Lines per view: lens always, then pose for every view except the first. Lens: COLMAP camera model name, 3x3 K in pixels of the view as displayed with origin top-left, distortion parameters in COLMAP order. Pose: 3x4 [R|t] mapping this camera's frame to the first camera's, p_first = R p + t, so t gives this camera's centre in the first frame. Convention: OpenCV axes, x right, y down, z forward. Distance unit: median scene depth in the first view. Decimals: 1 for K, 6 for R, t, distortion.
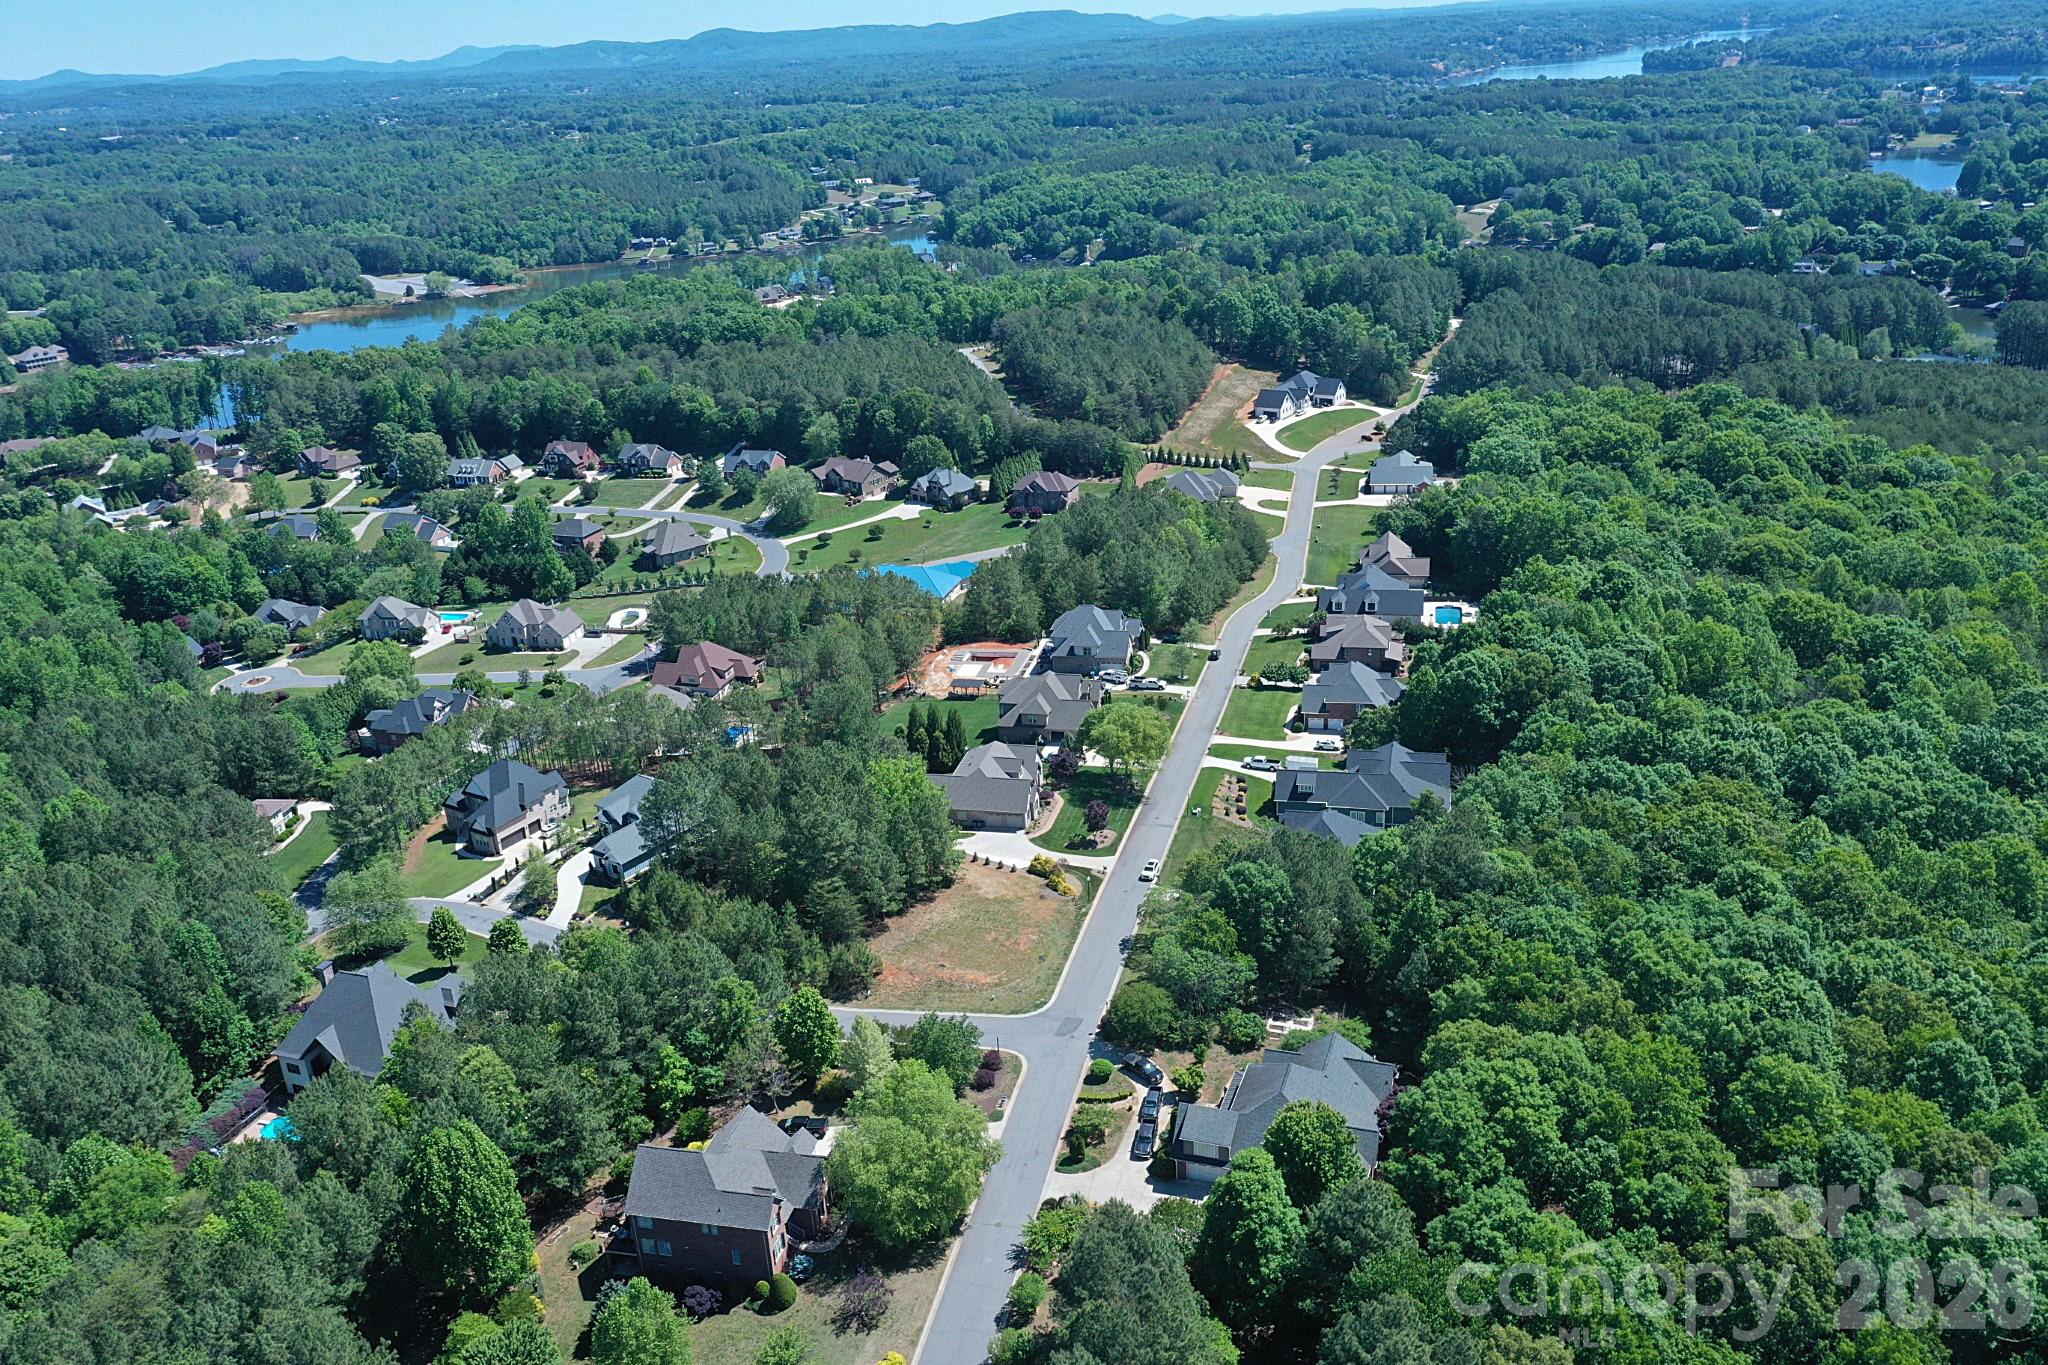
lens RADIAL K [[1619.9, 0, 1024.0], [0, 1619.9, 682.5], [0, 0, 1]] dist [0.006933, -0.000361]
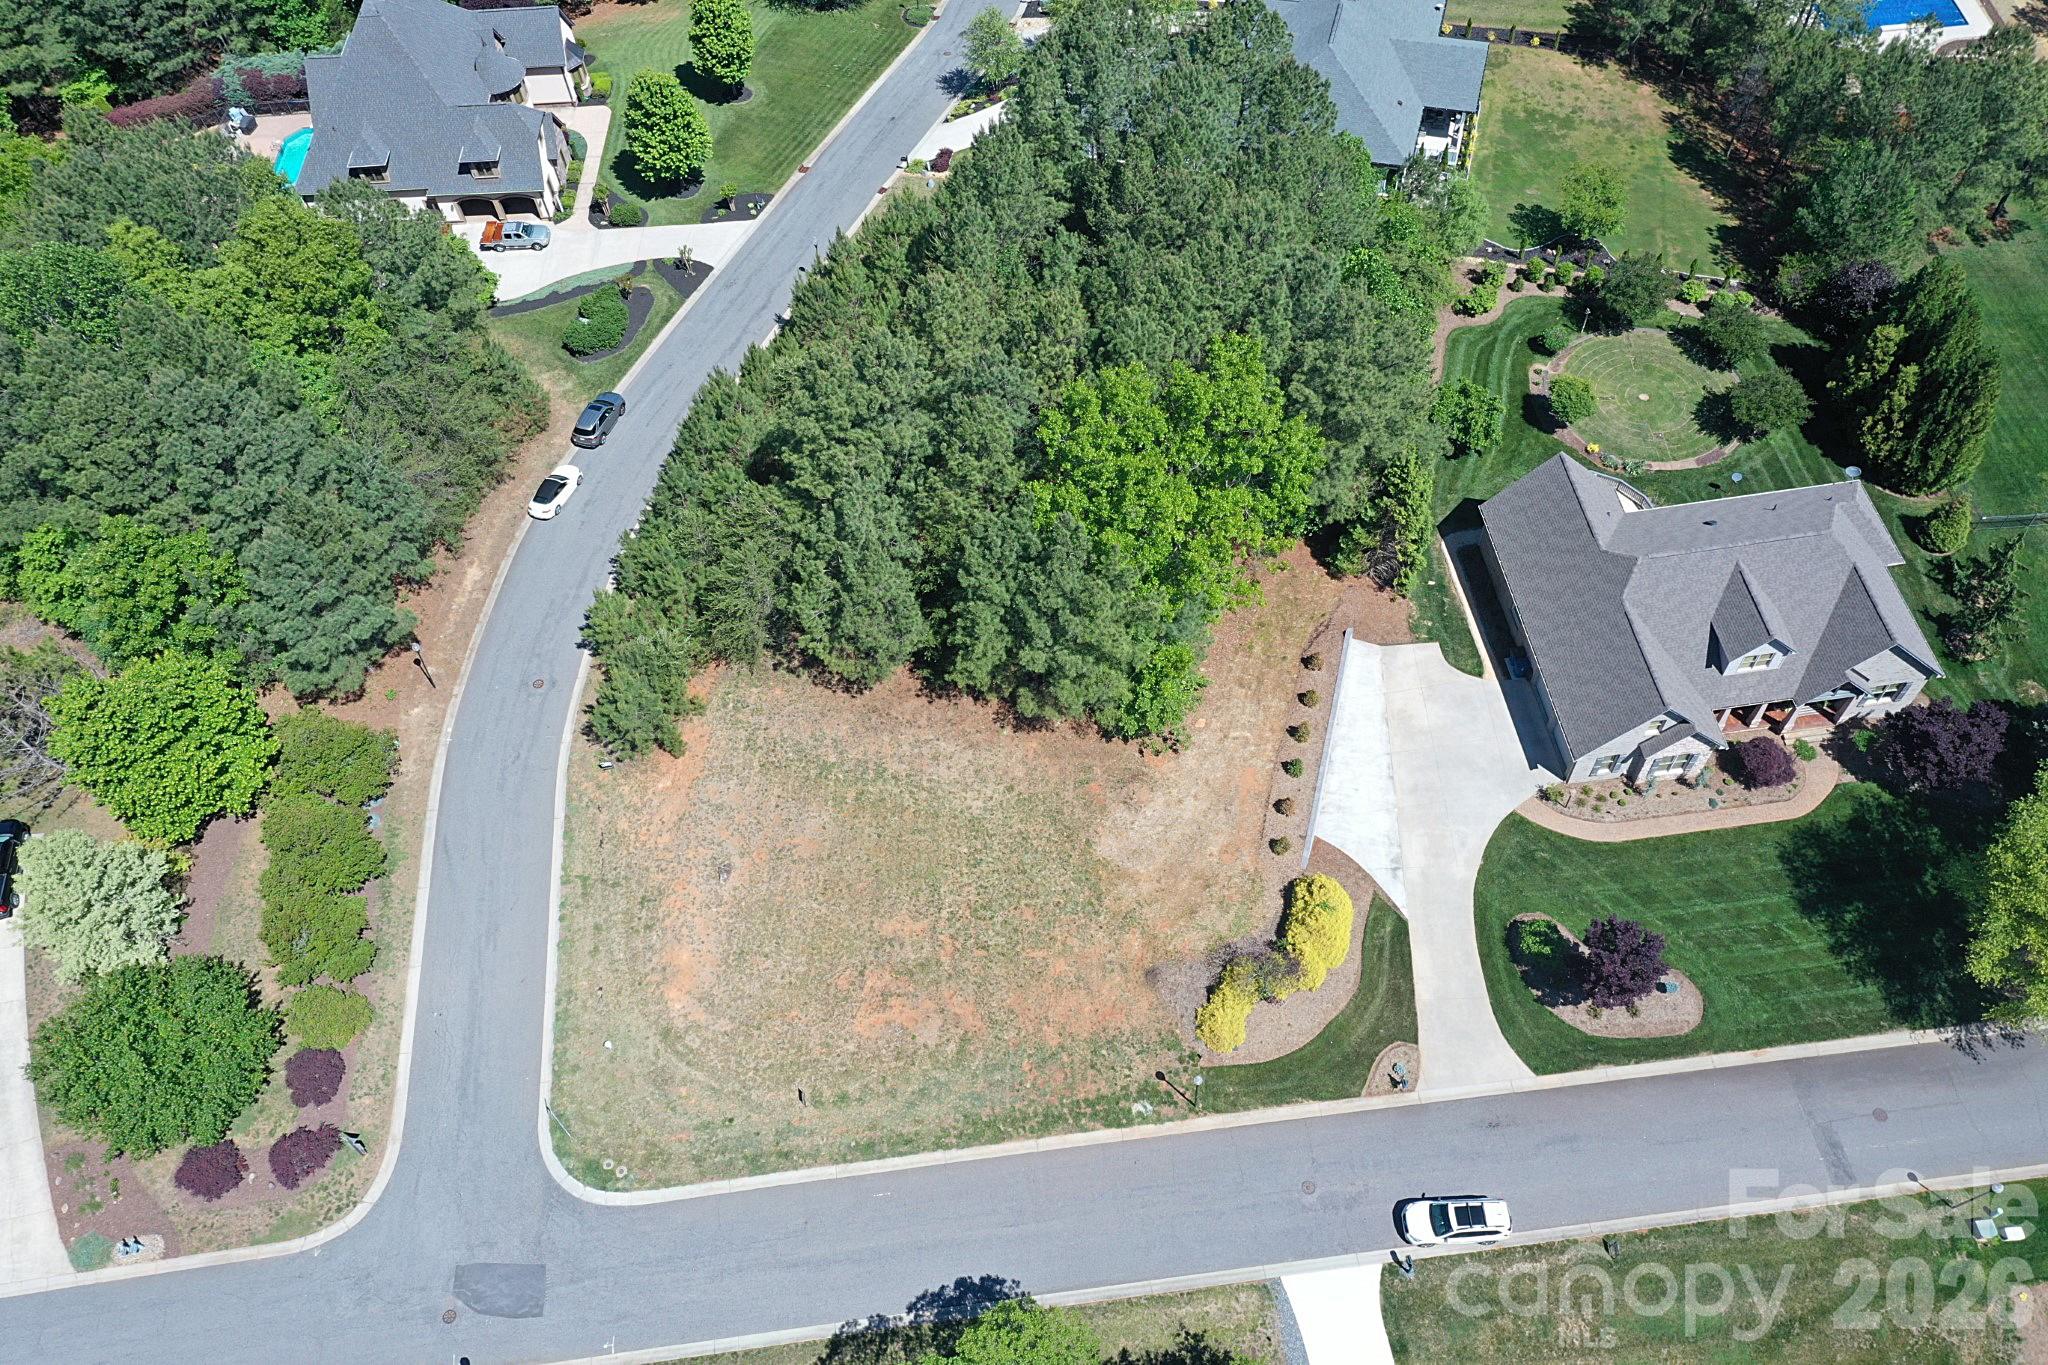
lens RADIAL K [[1627.9, 0, 1024.0], [0, 1627.9, 682.5], [0, 0, 1]] dist [0.006729, 0.009097]
pose [[0.360054, 0.797559, -0.484005, 0.058881], [-0.313207, 0.592027, 0.742567, -0.076116], [0.878785, -0.115770, 0.462962, 0.399459]]
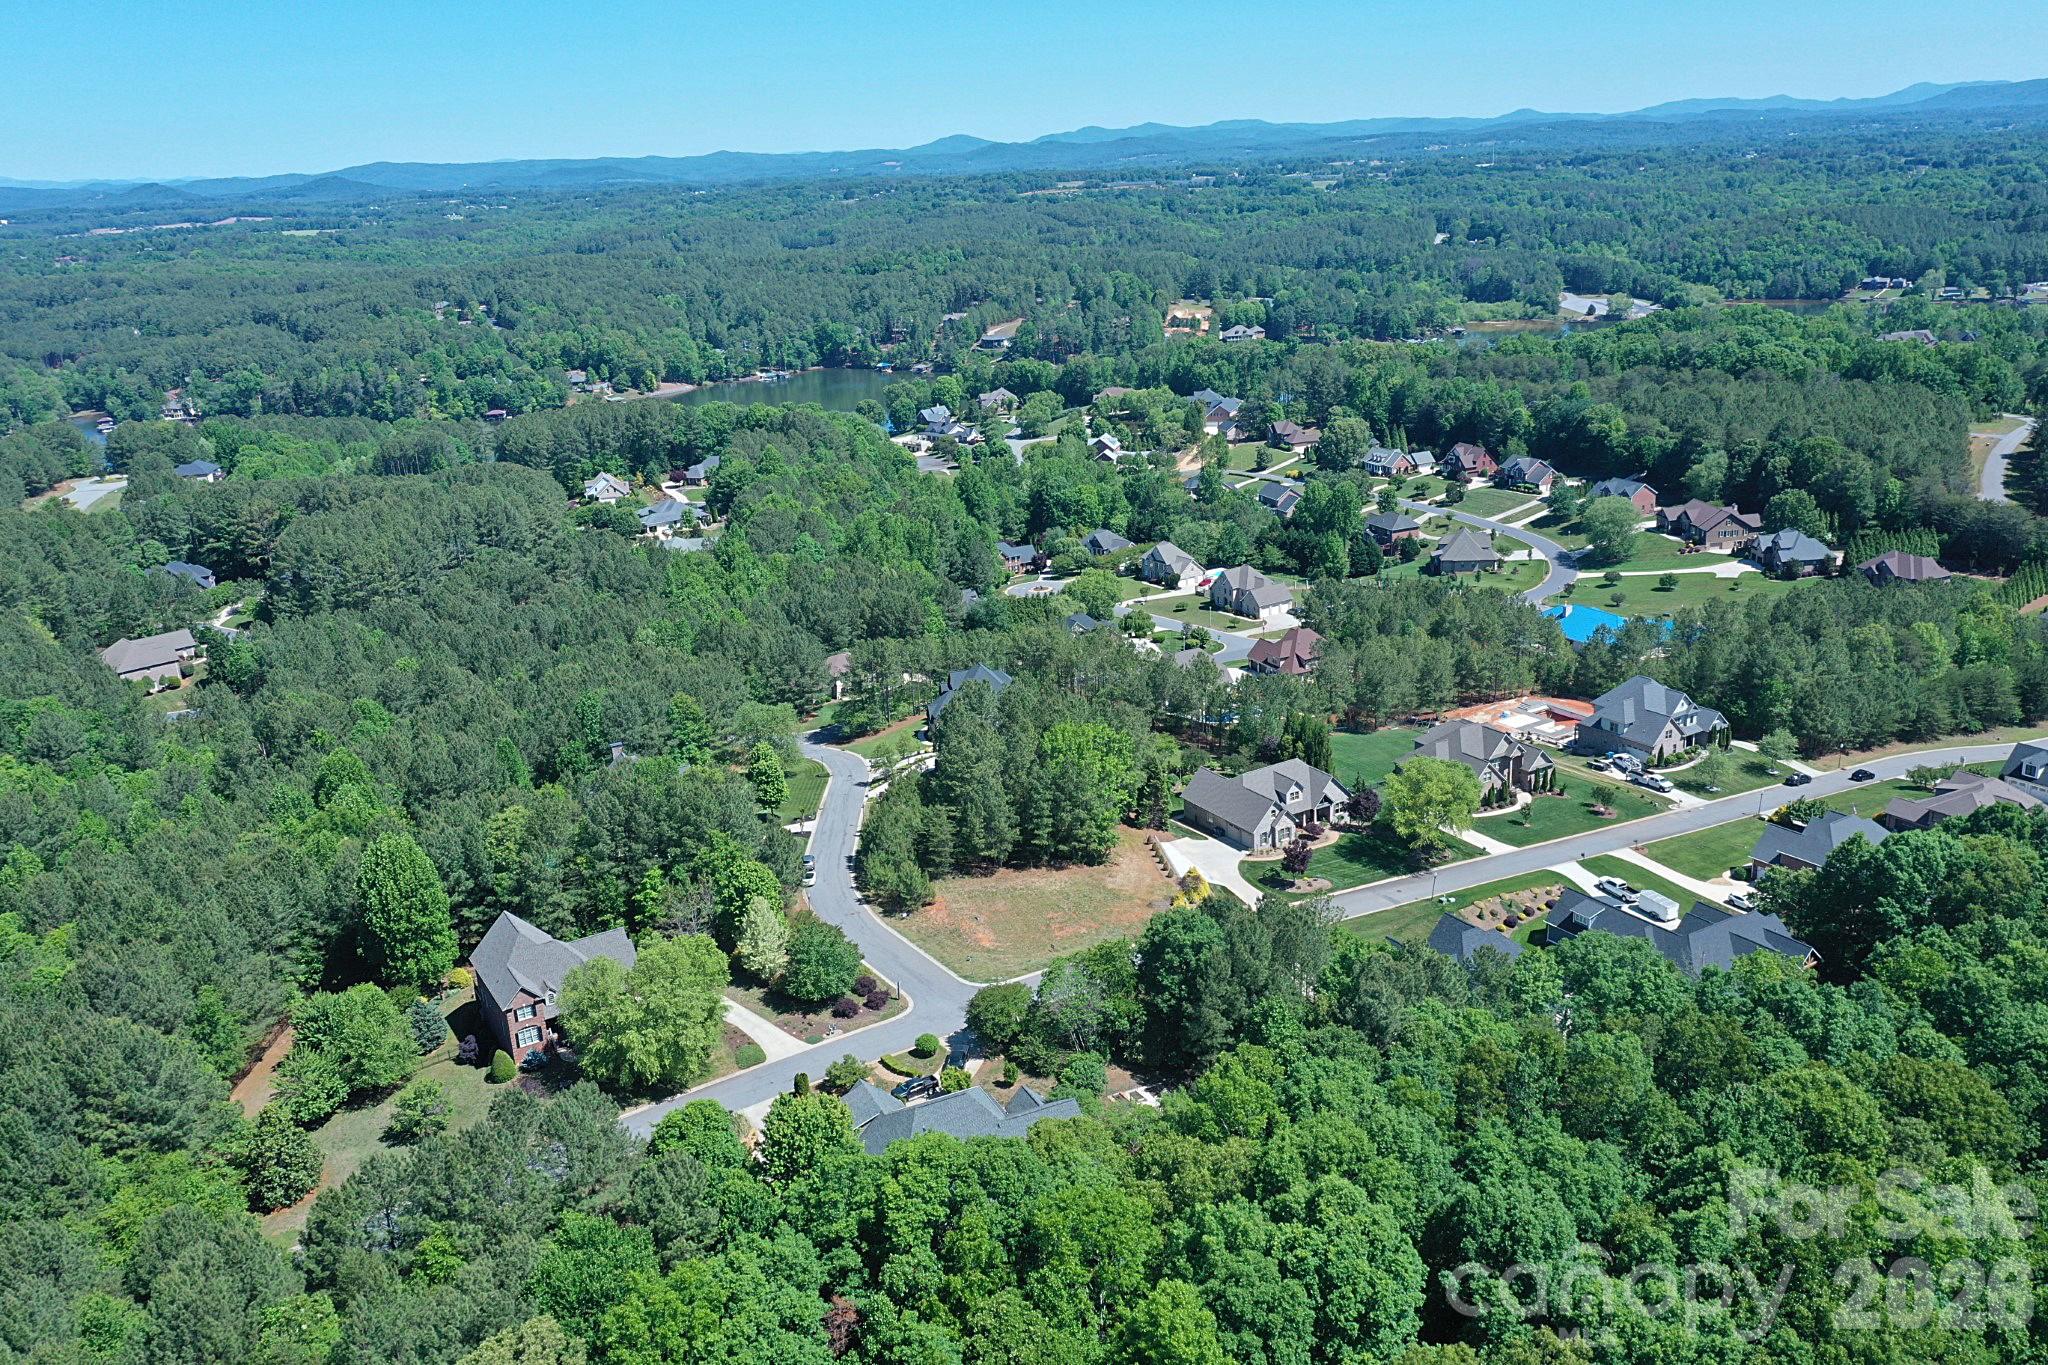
lens RADIAL K [[1615.0, 0, 1024.0], [0, 1615.0, 682.5], [0, 0, 1]] dist [0.008246, 0.002518]
pose [[0.703867, 0.240000, -0.668559, 0.265628], [-0.253606, 0.964070, 0.079084, -0.021340], [0.663518, 0.113886, 0.739442, 0.125881]]
